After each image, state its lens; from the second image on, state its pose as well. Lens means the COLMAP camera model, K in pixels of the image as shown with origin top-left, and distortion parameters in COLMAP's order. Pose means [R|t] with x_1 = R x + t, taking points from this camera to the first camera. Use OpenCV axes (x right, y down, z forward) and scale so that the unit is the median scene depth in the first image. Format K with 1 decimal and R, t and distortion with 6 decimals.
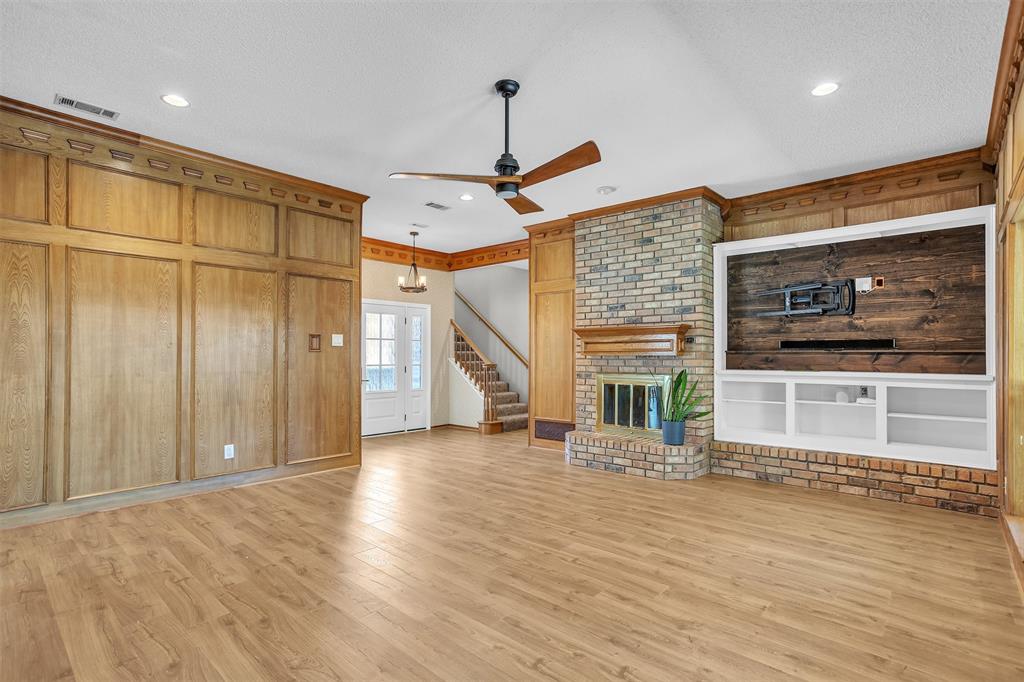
lens RADIAL K [[502.9, 0, 512.4], [0, 502.9, 352.7], [0, 0, 1]] dist [-0.048118, 0.028492]
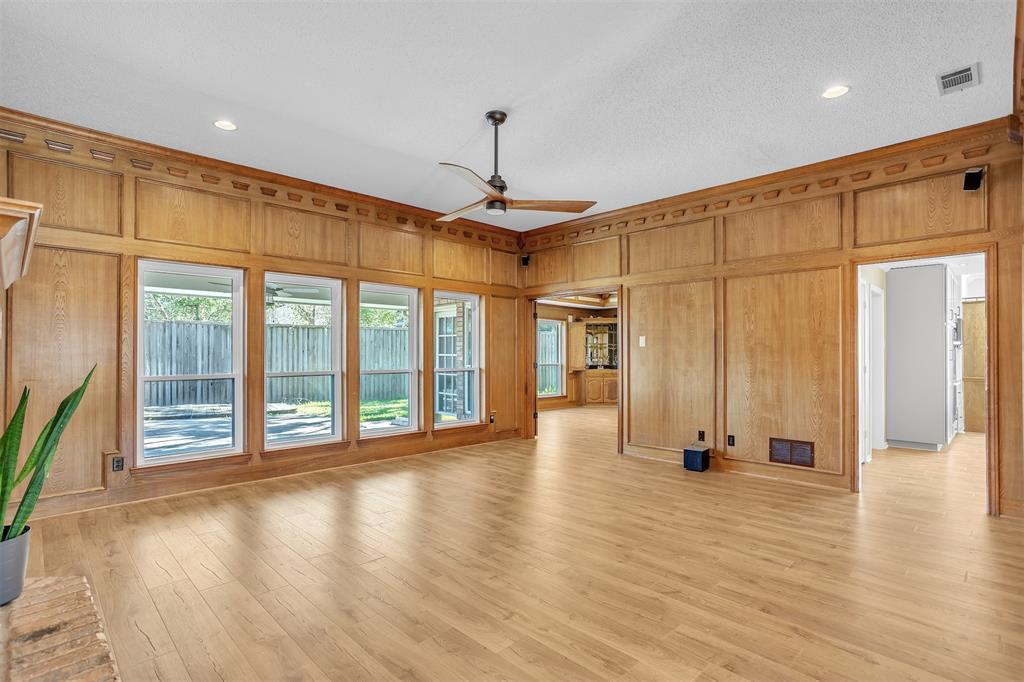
lens RADIAL K [[498.7, 0, 509.5], [0, 498.7, 340.7], [0, 0, 1]] dist [-0.035000, 0.024365]
pose [[-0.997902, -0.001365, 0.064729, -0.075540], [-0.003375, 0.999515, -0.030957, 0.007404], [-0.064655, -0.031111, -0.997423, 1.395020]]
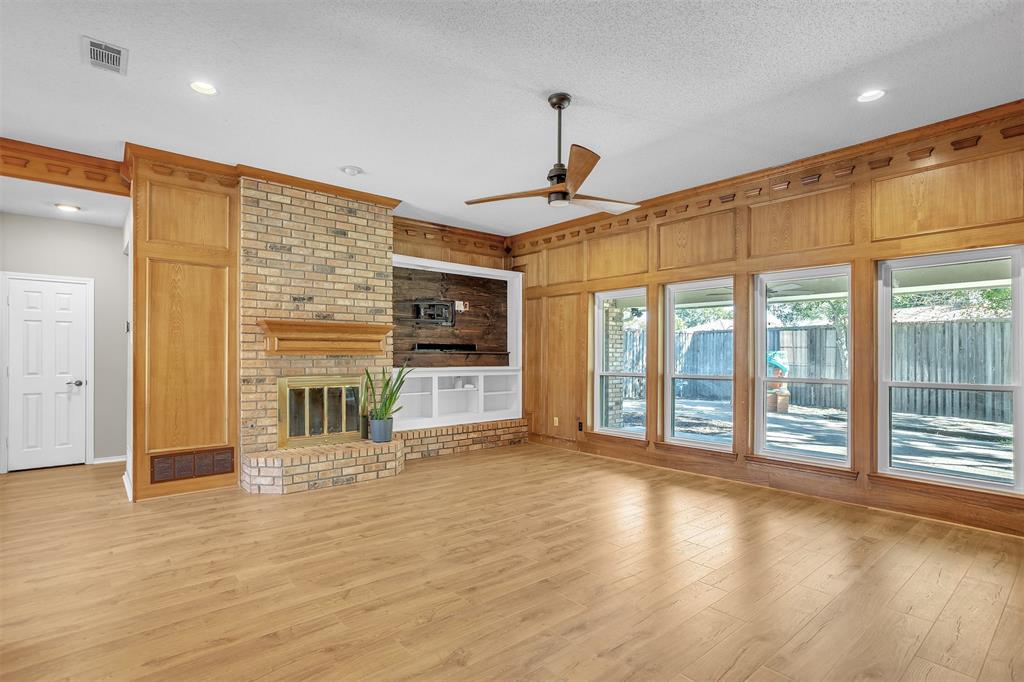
lens RADIAL K [[502.9, 0, 512.4], [0, 502.9, 352.7], [0, 0, 1]] dist [-0.048118, 0.028492]
pose [[0.132446, 0.003663, 0.991183, -0.698513], [-0.009234, 0.999954, -0.002462, 0.000644], [-0.991147, -0.008826, 0.132473, 0.629323]]
